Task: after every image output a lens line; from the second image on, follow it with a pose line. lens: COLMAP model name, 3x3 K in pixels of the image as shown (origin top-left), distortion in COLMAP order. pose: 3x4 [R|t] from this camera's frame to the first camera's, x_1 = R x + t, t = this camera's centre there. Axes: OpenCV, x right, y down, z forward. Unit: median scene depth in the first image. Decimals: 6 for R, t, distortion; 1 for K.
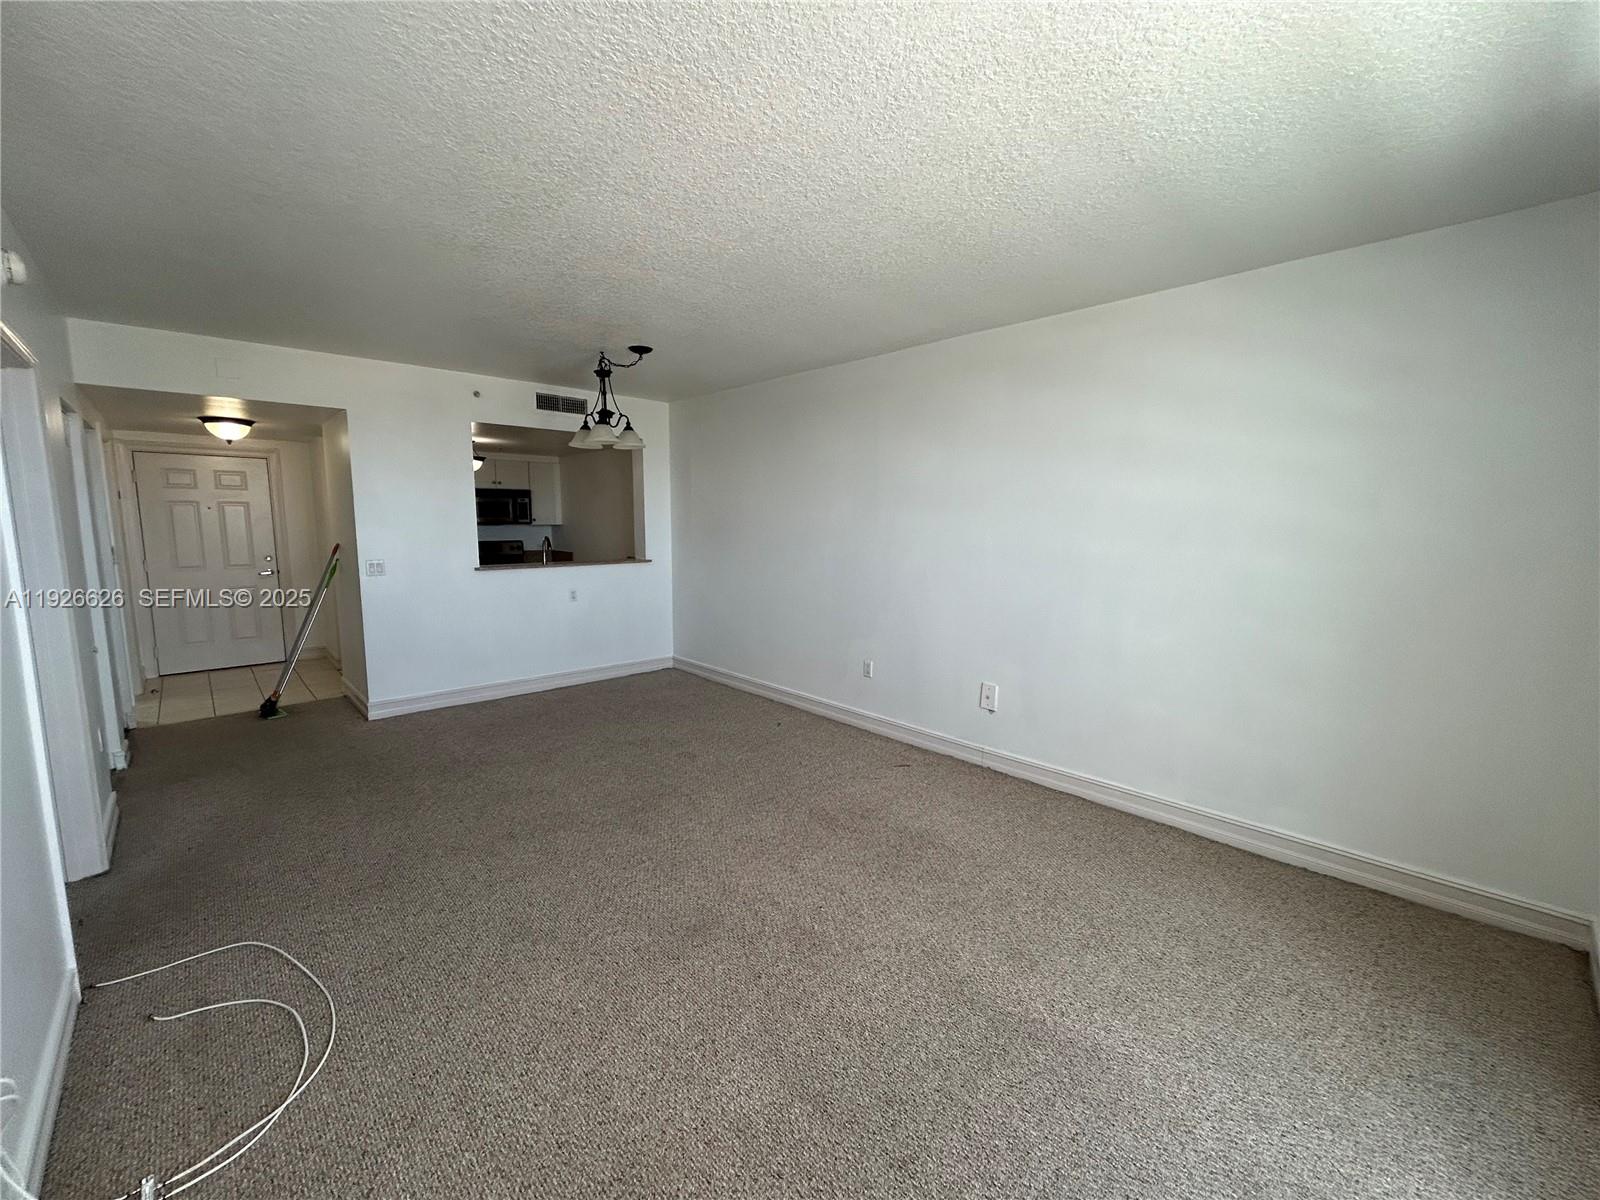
lens RADIAL K [[641.1, 0, 794.8], [0, 641.1, 598.1], [0, 0, 1]] dist [-0.001851, 0.000924]
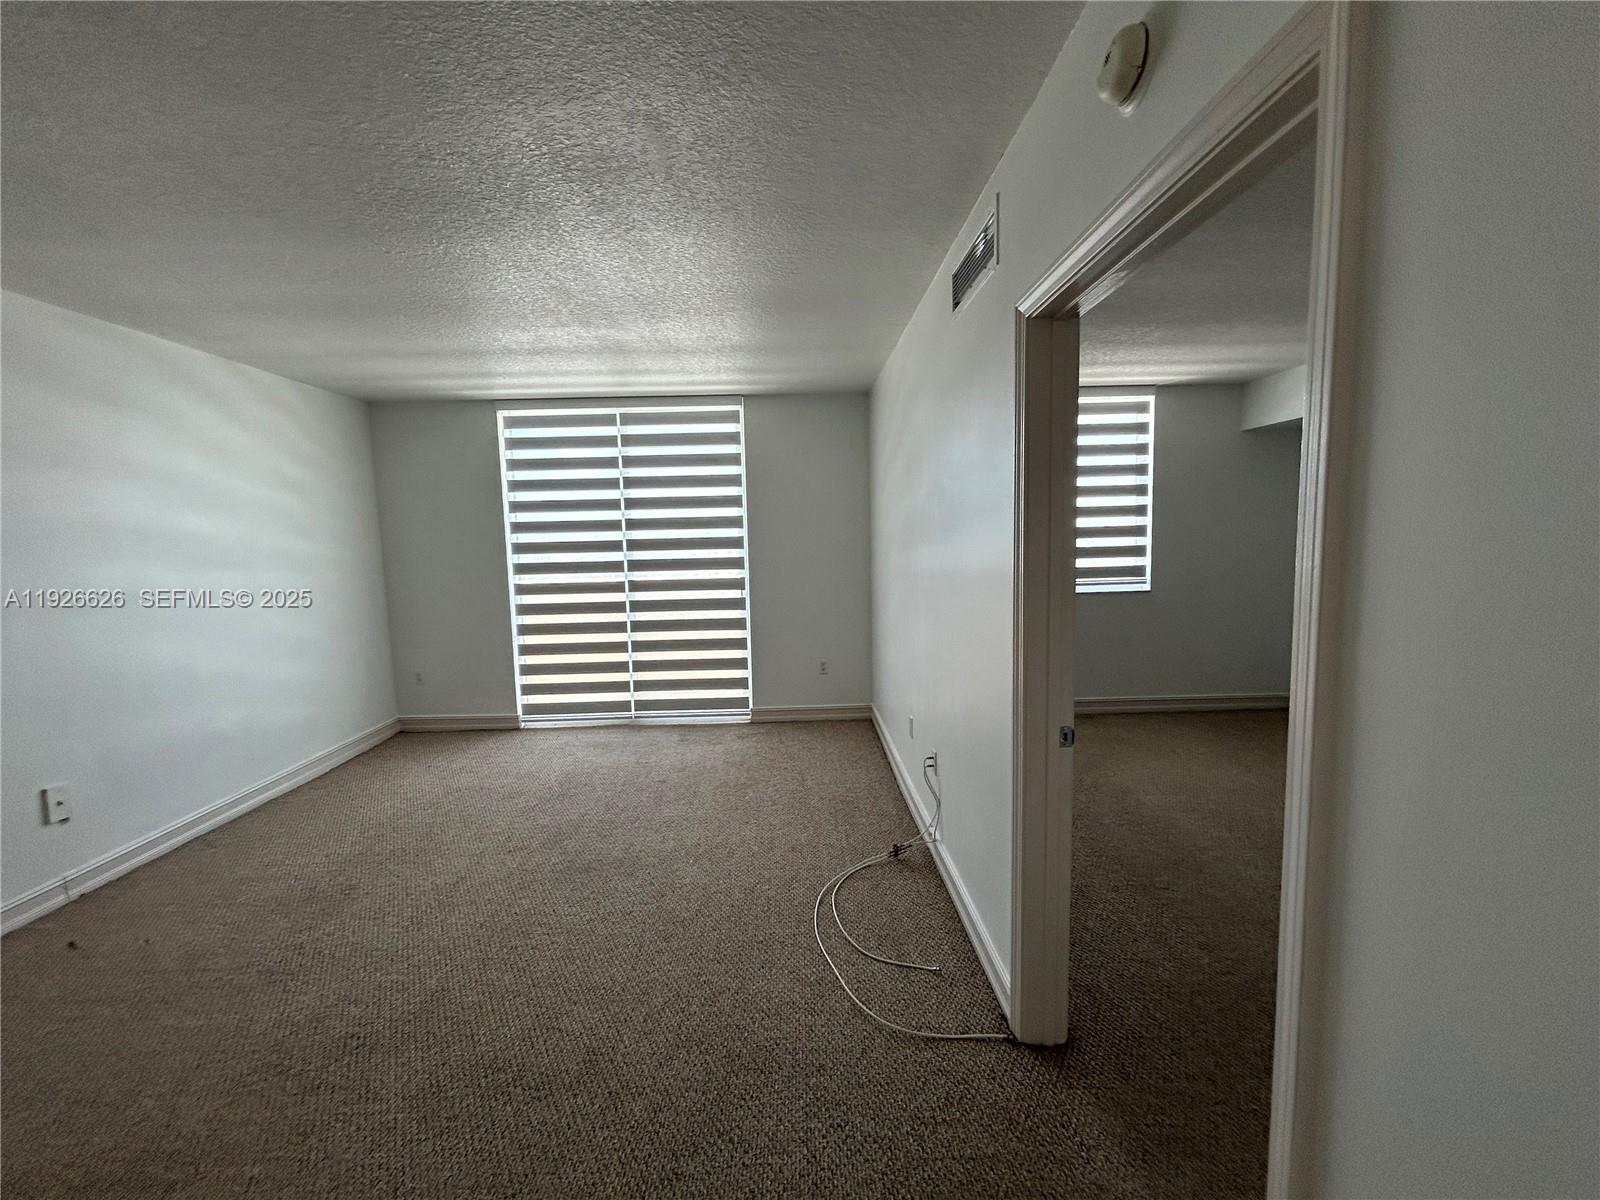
lens RADIAL K [[641.1, 0, 797.0], [0, 641.1, 598.5], [0, 0, 1]] dist [-0.001851, 0.000924]
pose [[-0.735401, -0.052979, 0.675557, -0.804366], [0.104948, 0.976005, 0.190786, -0.122604], [-0.669455, 0.211203, -0.712196, 0.949569]]
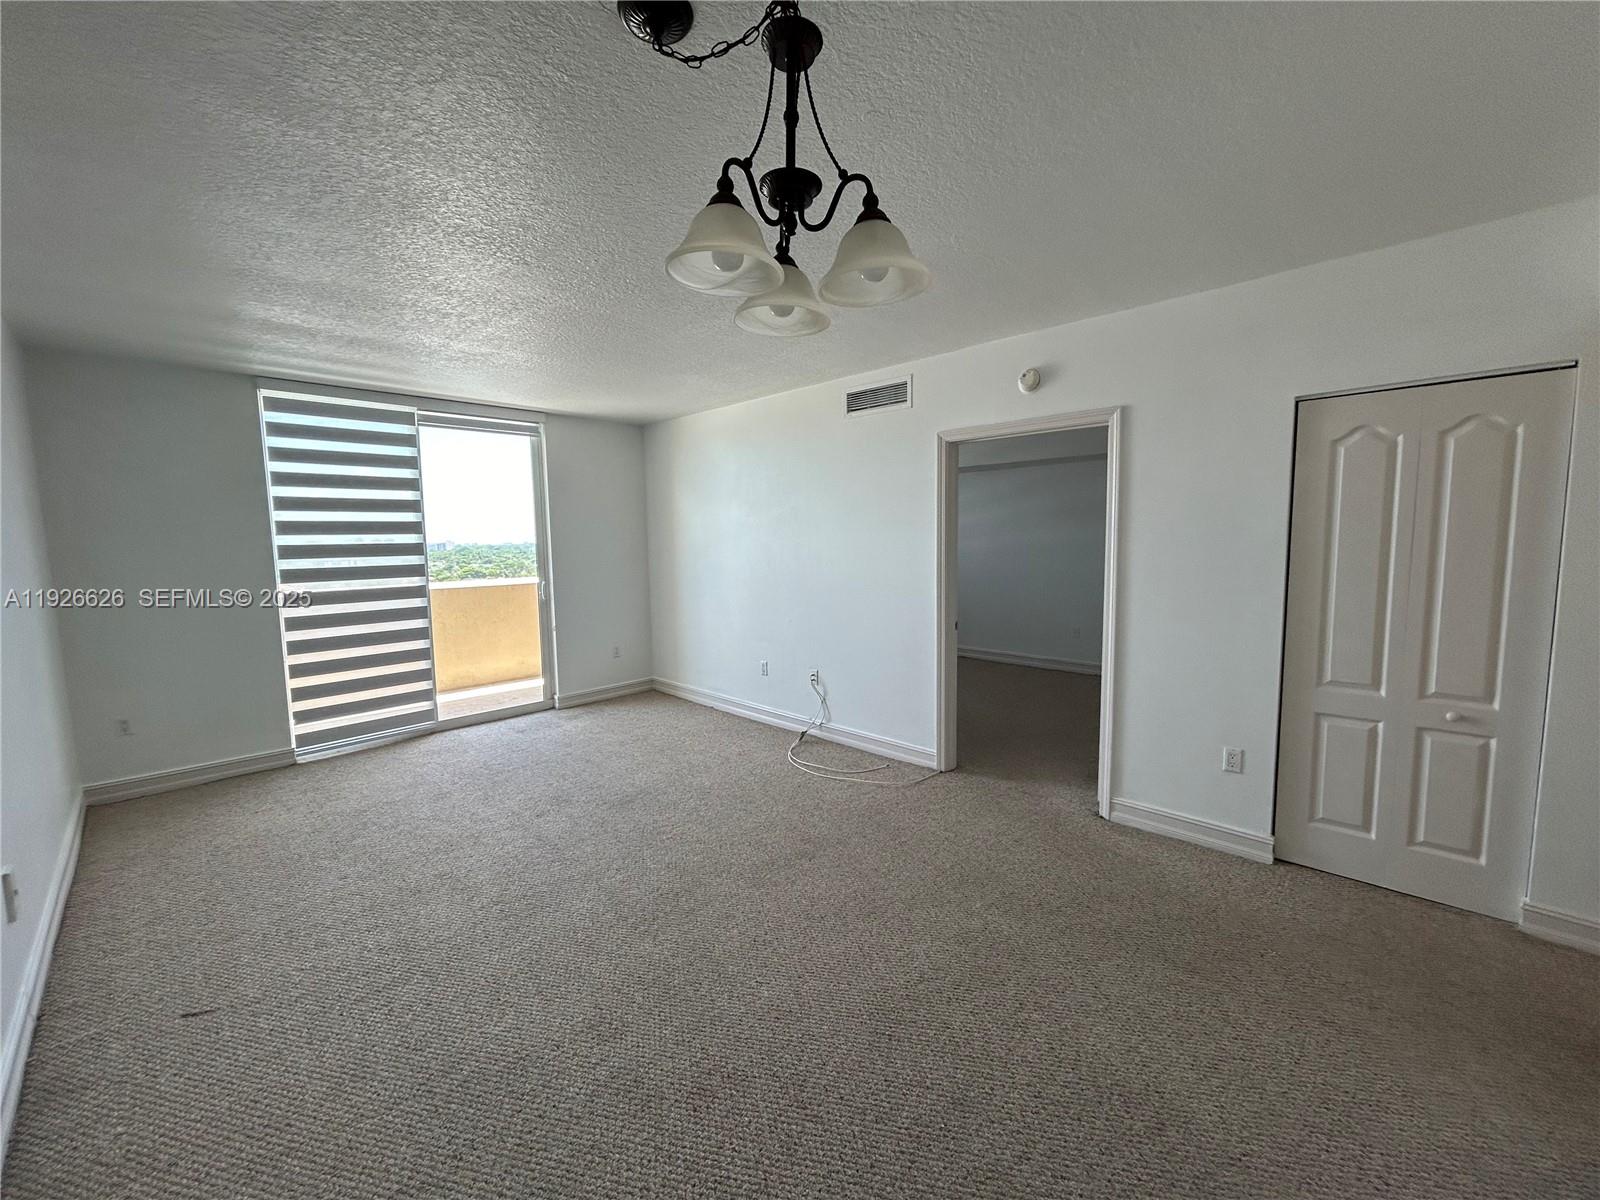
lens RADIAL K [[641.1, 0, 795.8], [0, 641.1, 597.4], [0, 0, 1]] dist [-0.001851, 0.000924]
pose [[-0.999445, 0.015304, -0.029591, -0.331302], [0.008543, 0.976270, 0.216387, -0.192214], [0.032201, 0.216014, -0.975859, 1.536494]]
